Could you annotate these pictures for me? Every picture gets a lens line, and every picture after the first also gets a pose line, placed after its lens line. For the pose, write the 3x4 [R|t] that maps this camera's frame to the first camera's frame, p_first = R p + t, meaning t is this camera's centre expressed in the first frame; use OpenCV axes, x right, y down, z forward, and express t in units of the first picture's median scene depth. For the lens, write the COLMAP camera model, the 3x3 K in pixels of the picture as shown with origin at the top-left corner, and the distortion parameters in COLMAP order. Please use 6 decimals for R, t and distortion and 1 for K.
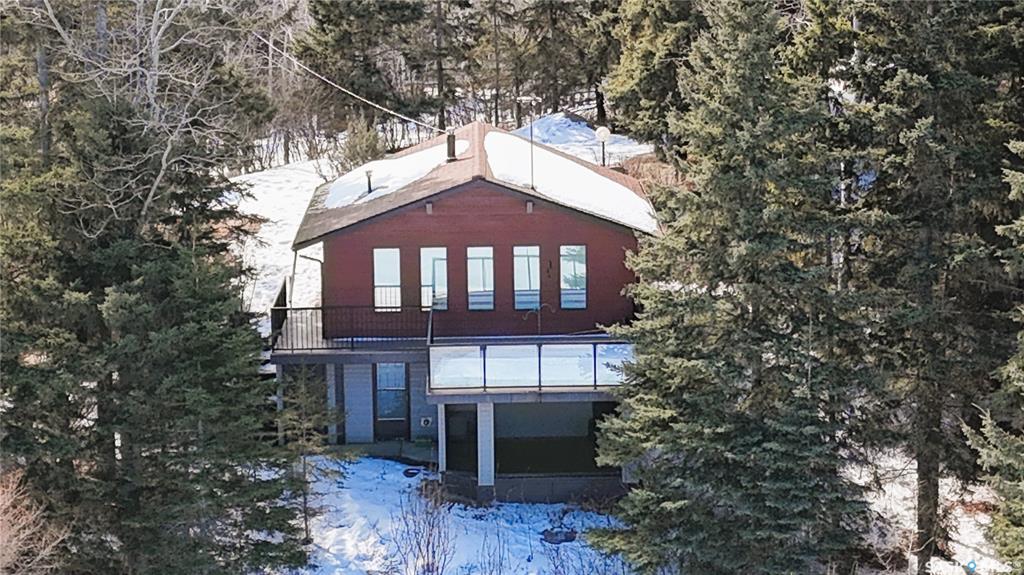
lens RADIAL K [[3035.0, 0, 565.1], [0, 3035.0, 276.4], [0, 0, 1]] dist [0.702387, 0.000000]
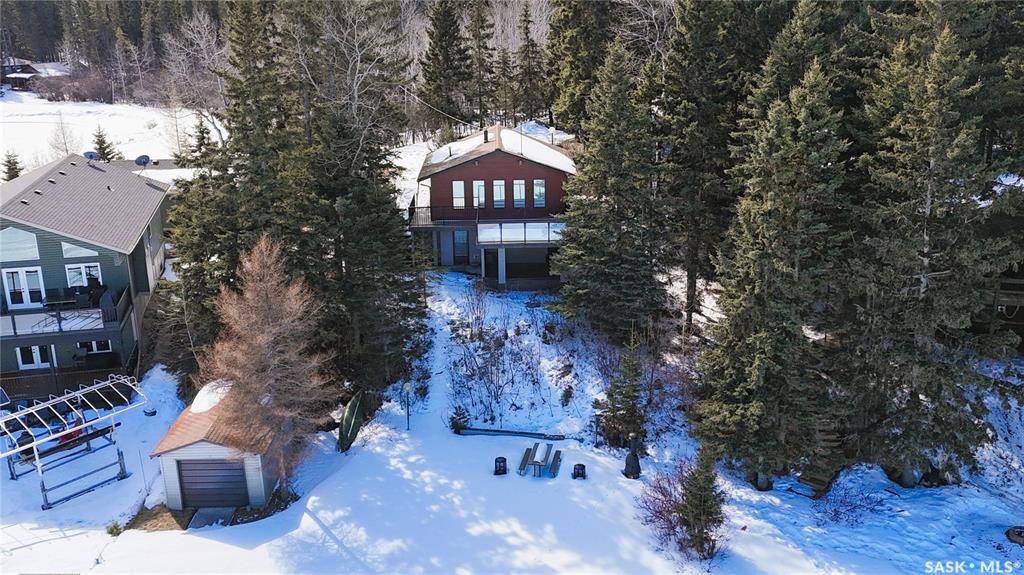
lens RADIAL K [[1483.6, 0, 514.8], [0, 1483.6, 288.2], [0, 0, 1]] dist [0.030066, 0.000000]
pose [[0.999868, -0.002969, -0.015996, 0.001773], [0.004042, 0.997713, 0.067470, -0.003787], [0.015759, -0.067525, 0.997593, -0.118985]]
